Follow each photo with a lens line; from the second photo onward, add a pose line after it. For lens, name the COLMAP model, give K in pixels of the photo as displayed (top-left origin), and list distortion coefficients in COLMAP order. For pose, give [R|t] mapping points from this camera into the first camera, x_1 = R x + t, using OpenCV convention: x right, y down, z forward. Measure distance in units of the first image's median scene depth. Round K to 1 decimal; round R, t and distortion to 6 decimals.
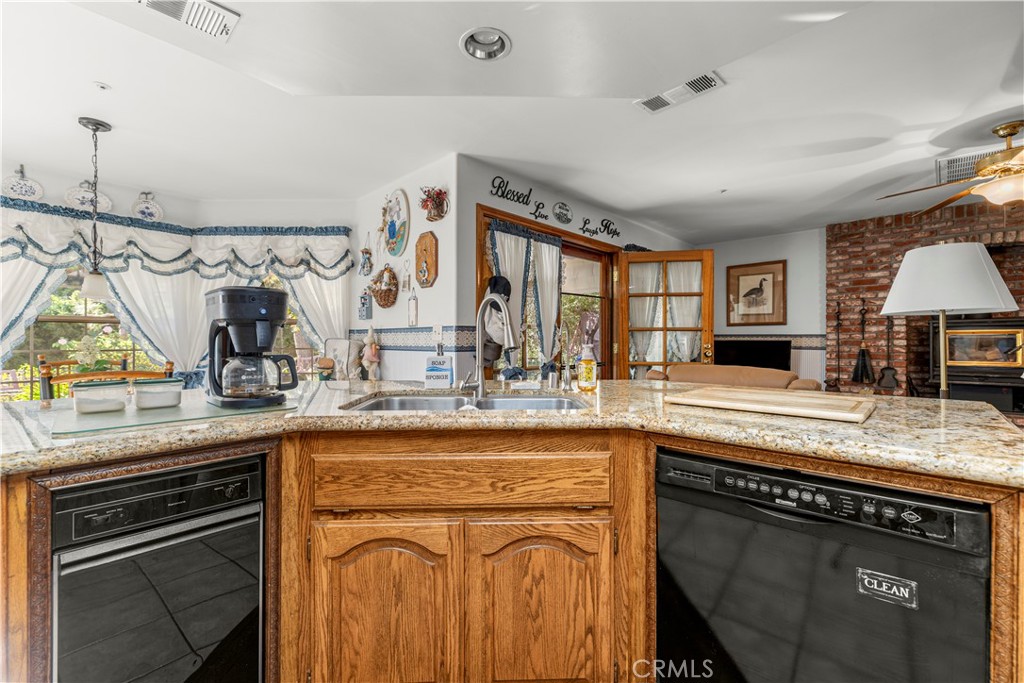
lens RADIAL K [[446.2, 0, 512.8], [0, 446.2, 341.9], [0, 0, 1]] dist [-0.002576, -0.000314]
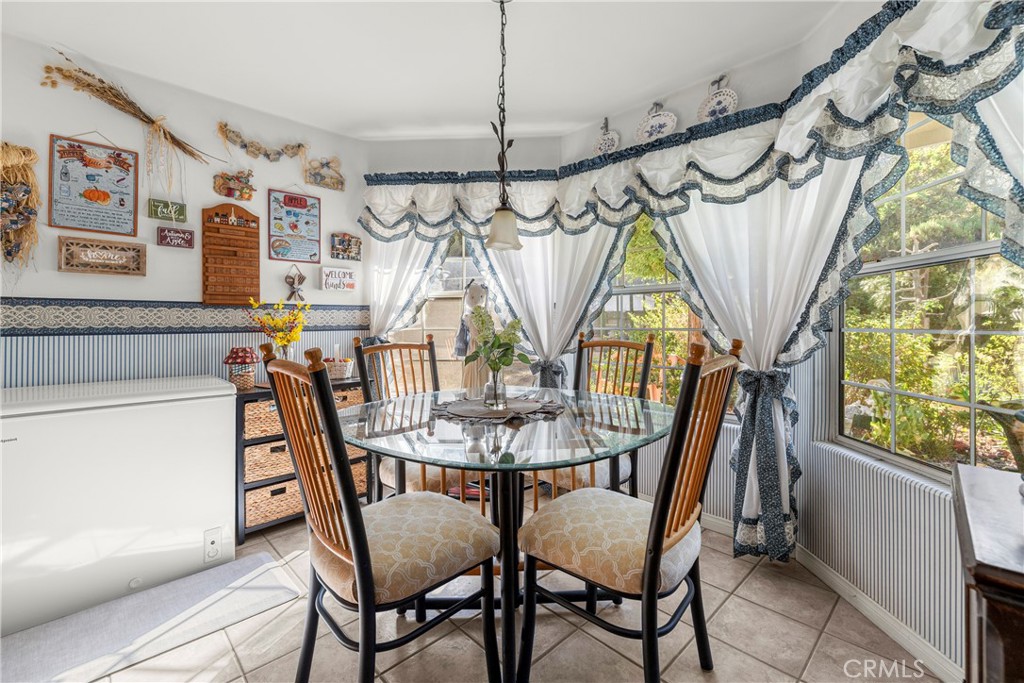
lens RADIAL K [[446.2, 0, 526.4], [0, 446.2, 322.6], [0, 0, 1]] dist [-0.002576, -0.000314]
pose [[-0.050303, -0.007721, -0.998704, -0.185491], [-0.000240, 0.999970, -0.007719, 0.012742], [0.998734, -0.000148, -0.050303, 0.761135]]
